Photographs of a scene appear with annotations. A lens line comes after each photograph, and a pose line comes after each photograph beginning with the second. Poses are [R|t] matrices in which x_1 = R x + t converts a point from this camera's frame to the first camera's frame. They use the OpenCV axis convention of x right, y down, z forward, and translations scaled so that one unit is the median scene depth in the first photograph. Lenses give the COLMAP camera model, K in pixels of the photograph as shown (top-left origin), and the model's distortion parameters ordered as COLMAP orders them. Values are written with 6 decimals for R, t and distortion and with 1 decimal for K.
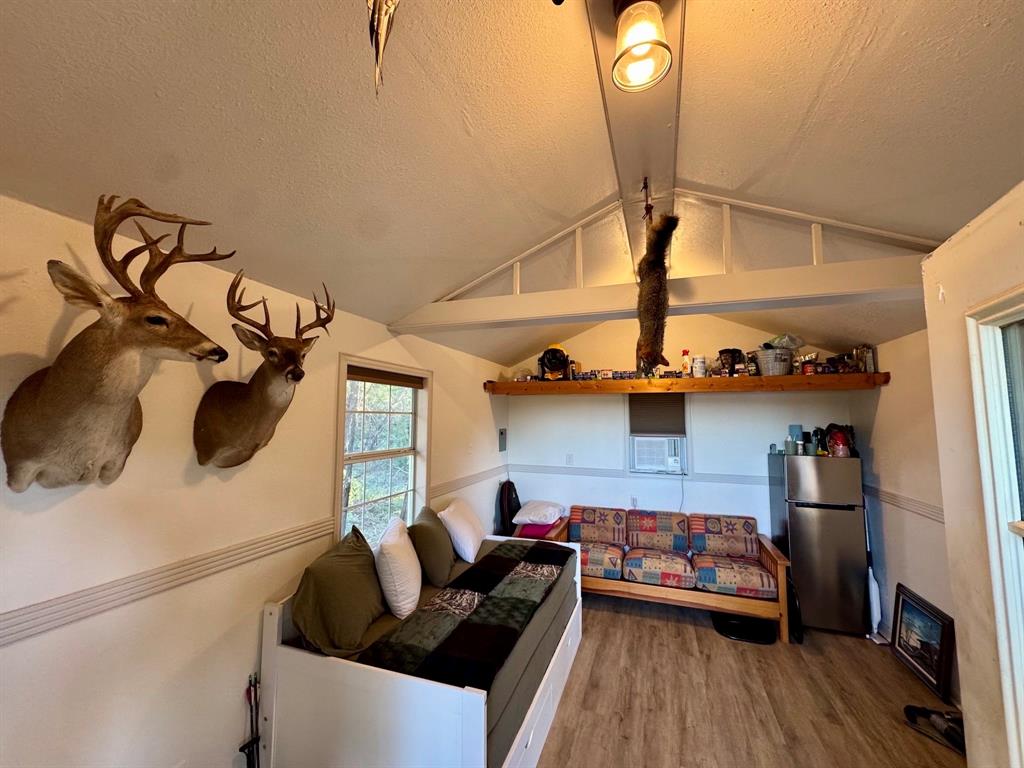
lens RADIAL K [[413.3, 0, 514.6], [0, 413.3, 381.7], [0, 0, 1]] dist [0.000425, -0.000004]
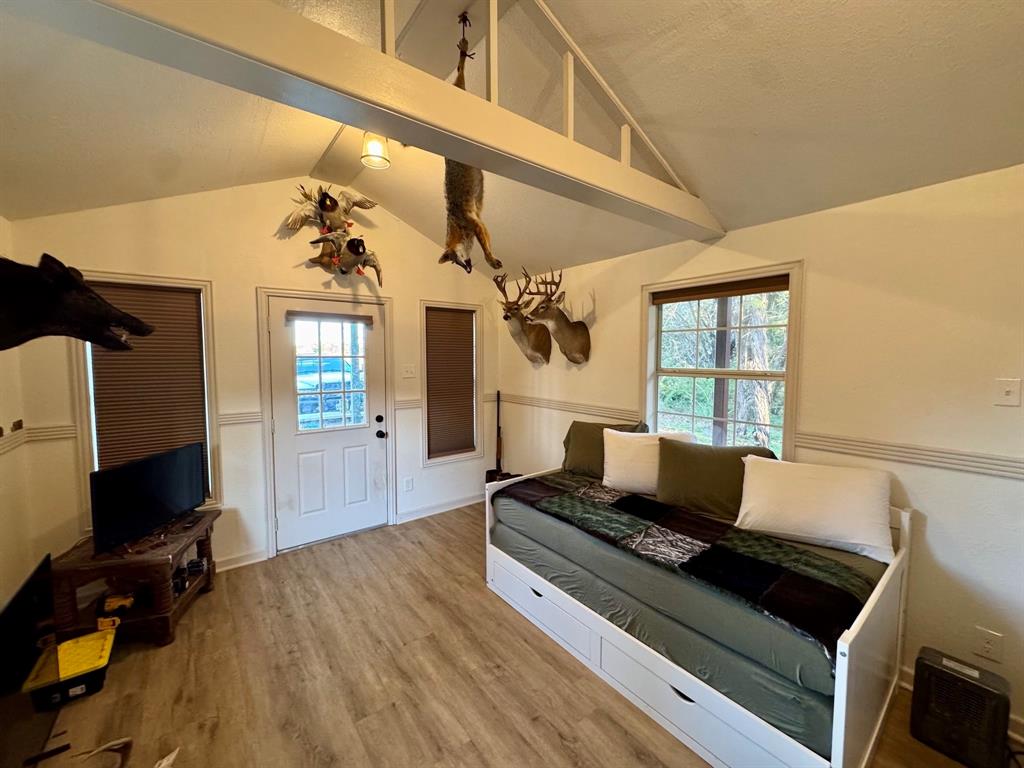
lens RADIAL K [[413.3, 0, 514.6], [0, 413.3, 381.7], [0, 0, 1]] dist [0.000425, -0.000004]
pose [[-0.540538, 0.053954, -0.839588, 0.801124], [0.077078, 0.996920, 0.014440, 0.161503], [0.837781, -0.056908, -0.543032, 1.237813]]
